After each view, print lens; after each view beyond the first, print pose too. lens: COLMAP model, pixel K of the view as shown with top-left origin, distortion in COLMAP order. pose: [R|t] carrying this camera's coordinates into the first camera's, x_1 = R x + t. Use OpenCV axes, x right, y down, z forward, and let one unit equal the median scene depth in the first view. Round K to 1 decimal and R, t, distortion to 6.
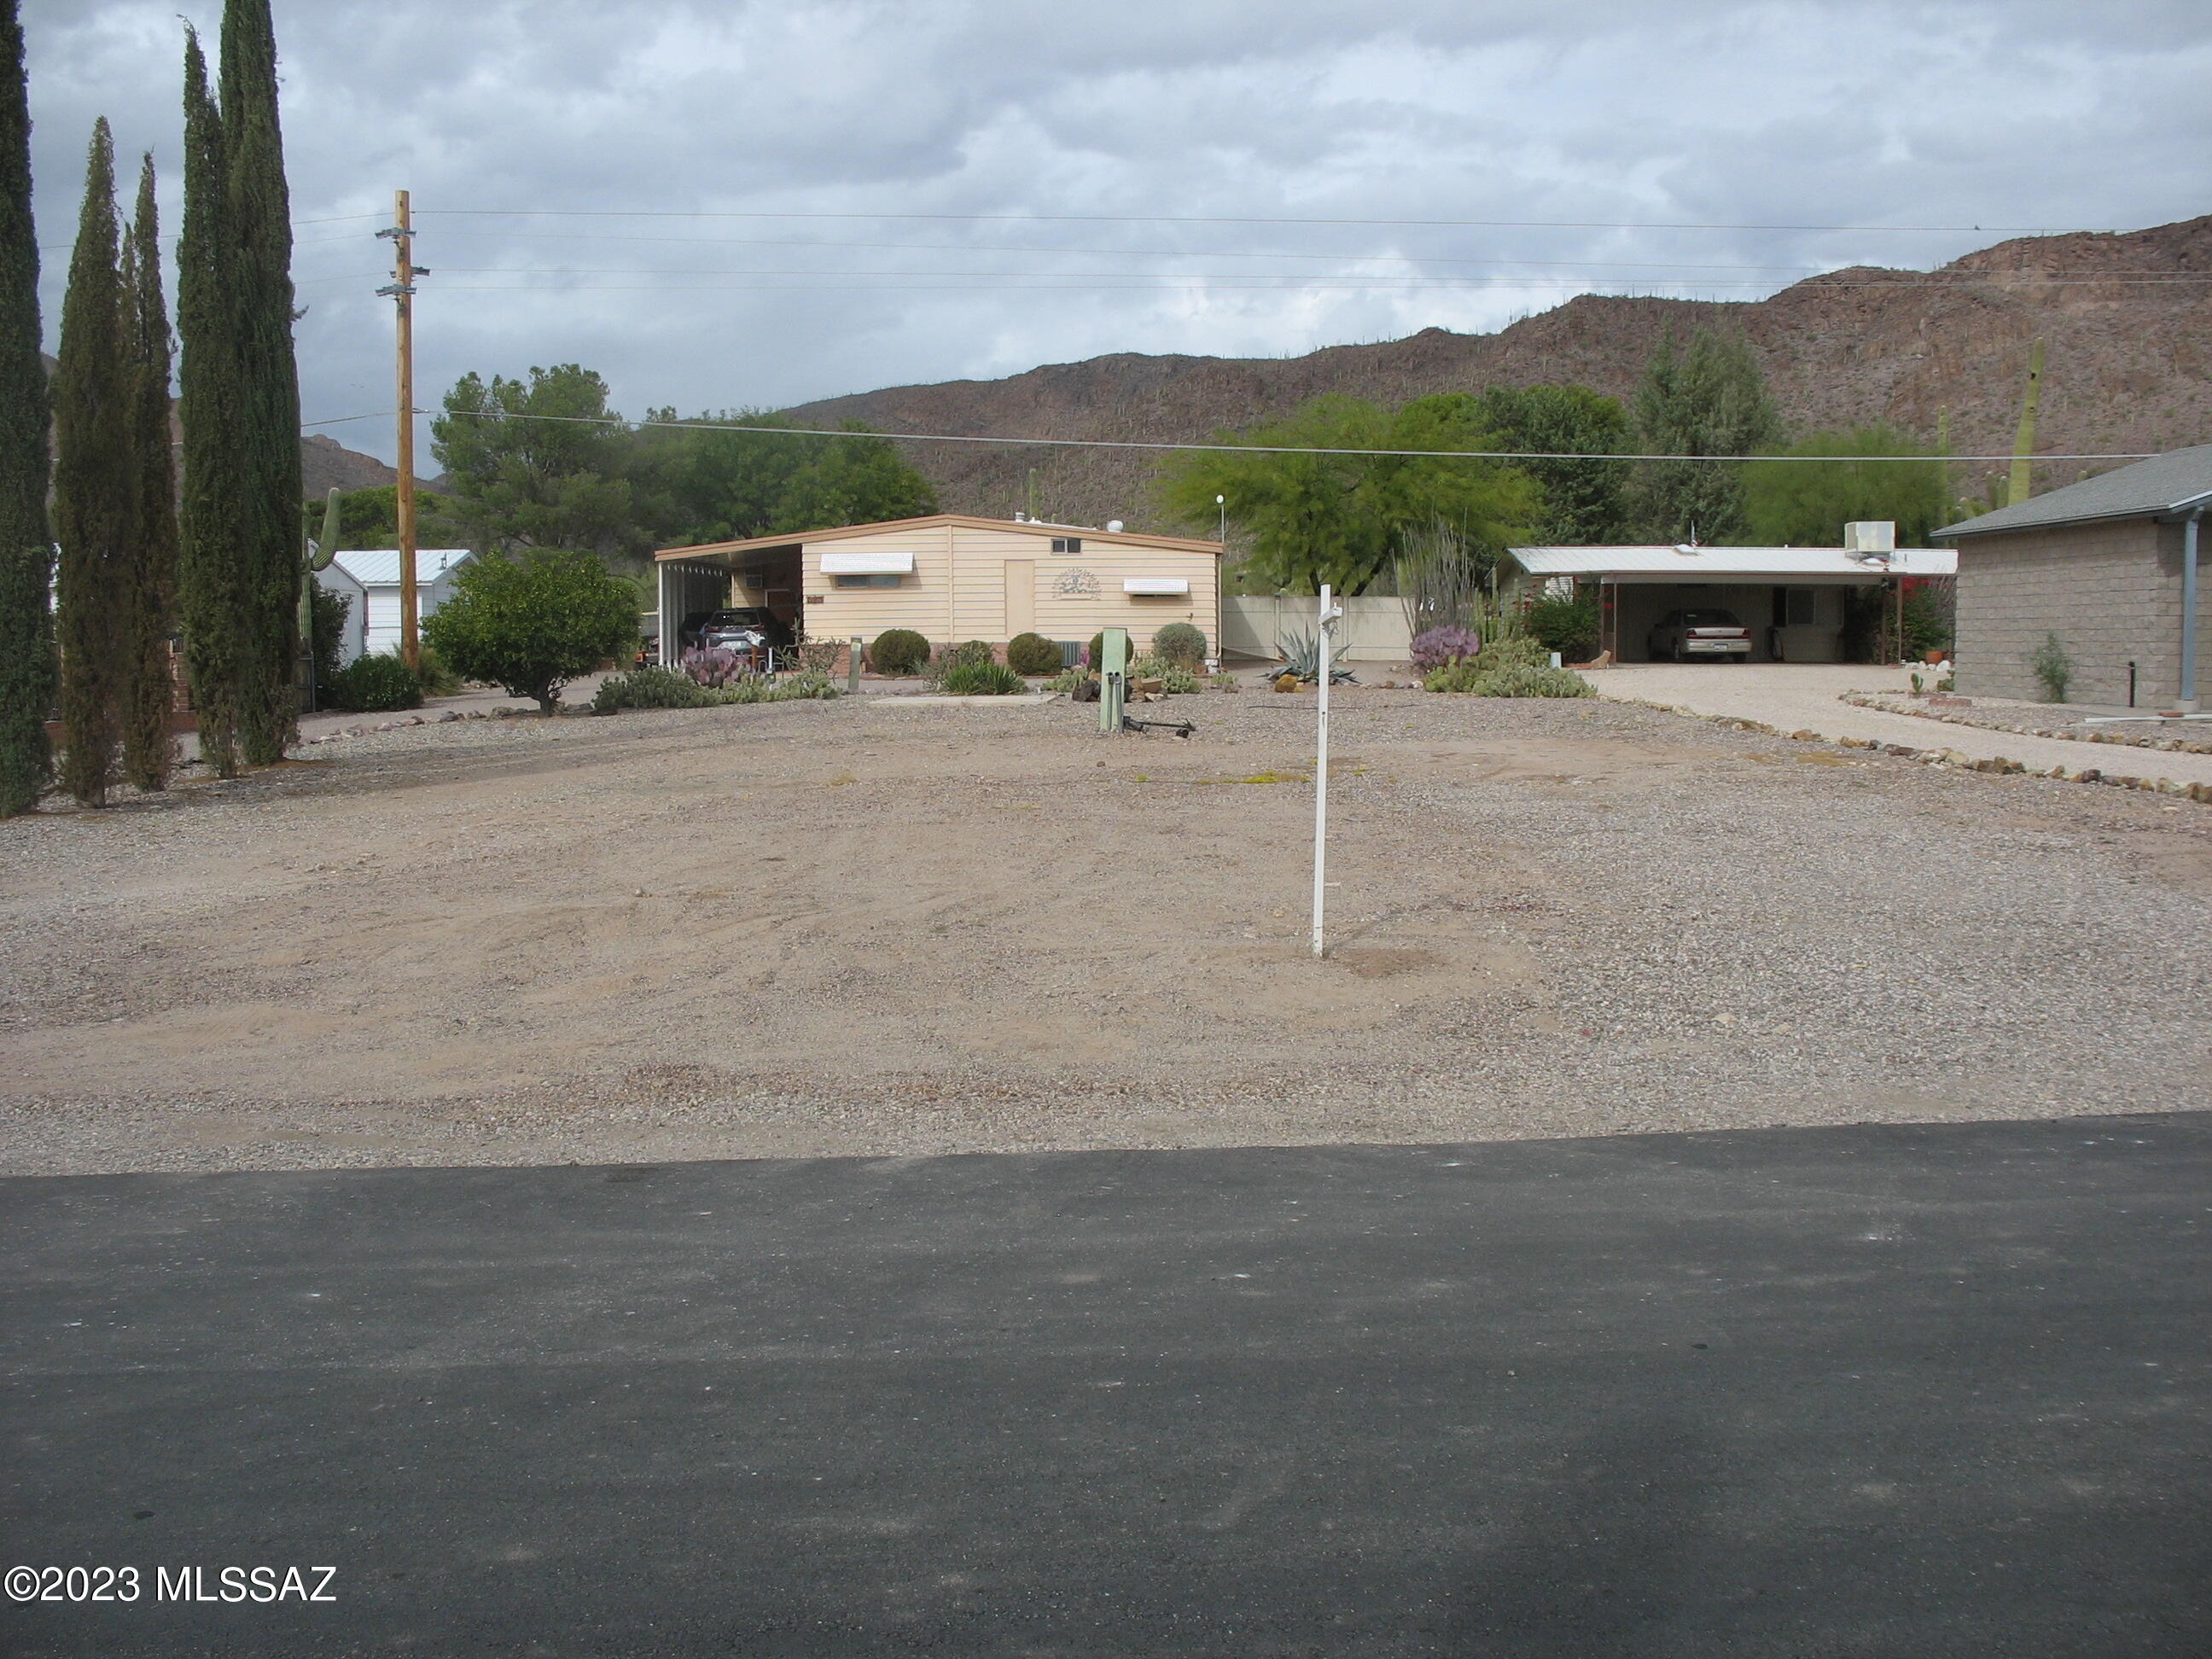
lens RADIAL K [[2292.1, 0, 1113.6], [0, 2292.1, 858.0], [0, 0, 1]] dist [-0.194943, 0.219218]
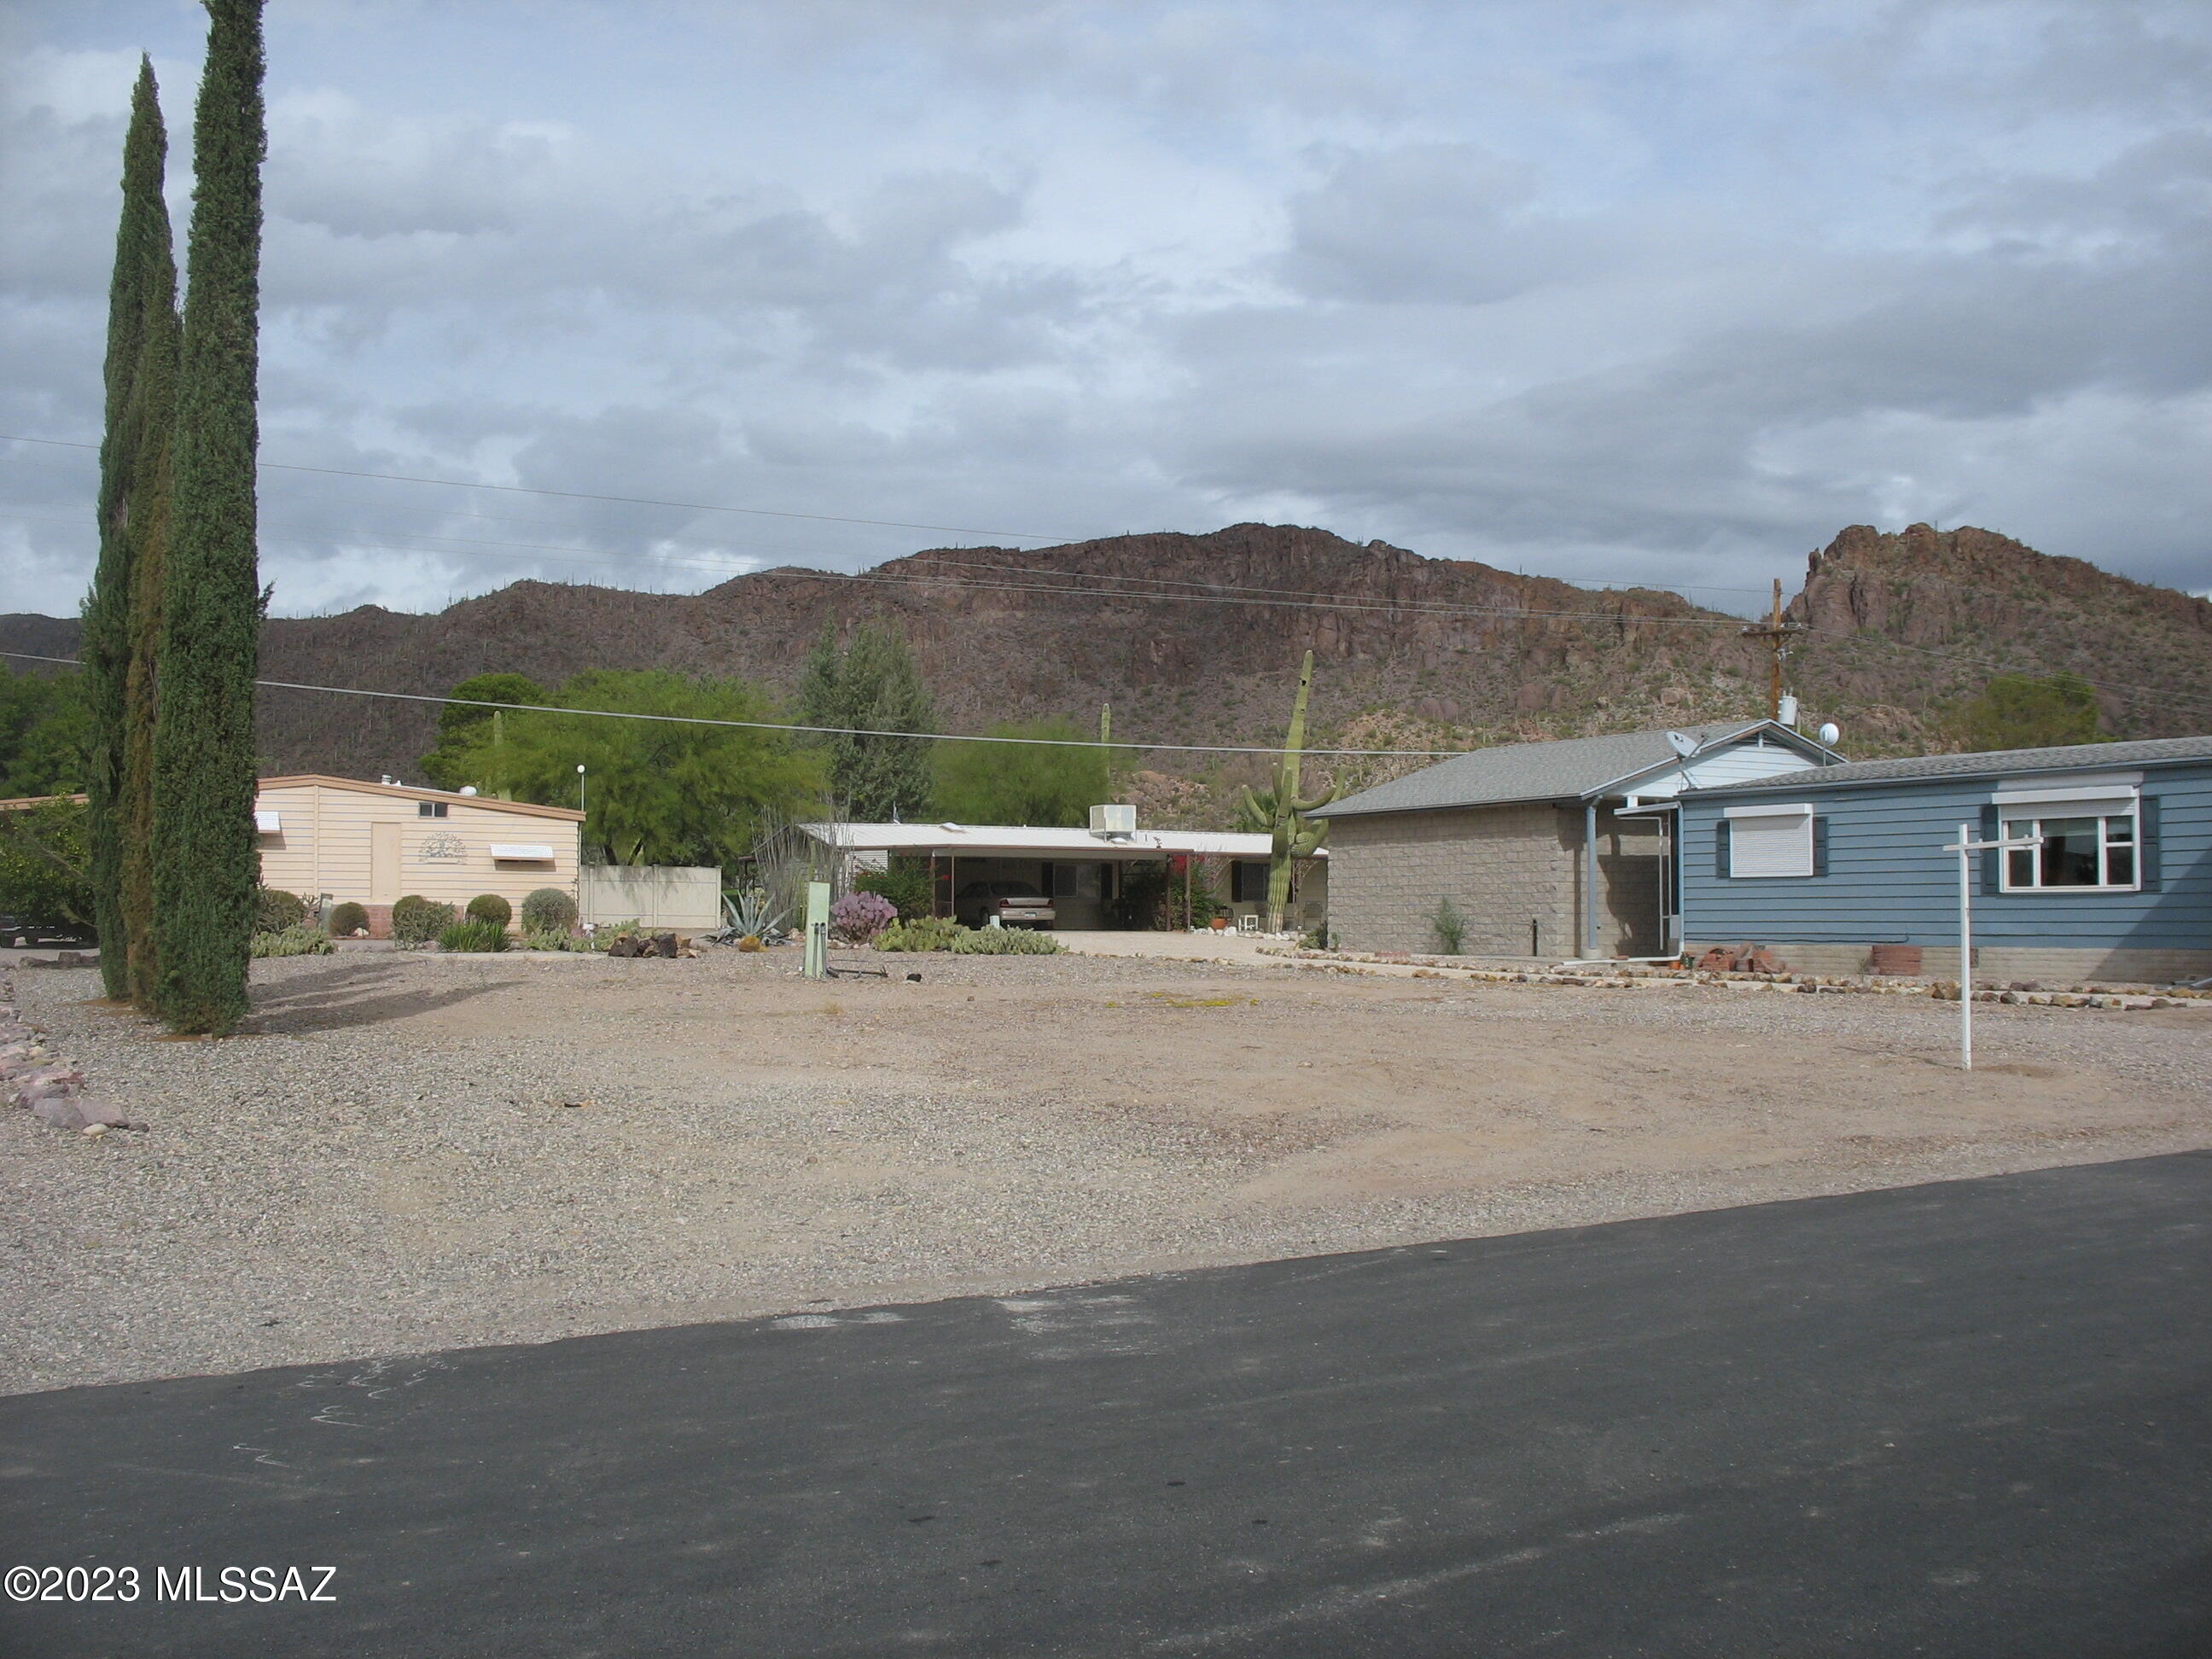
lens RADIAL K [[2292.1, 0, 1113.6], [0, 2292.1, 858.0], [0, 0, 1]] dist [-0.194943, 0.219218]
pose [[0.892244, 0.021107, 0.451061, -0.166475], [0.035281, 0.992595, -0.116236, 0.008530], [-0.450174, 0.119625, 0.884892, -0.009106]]
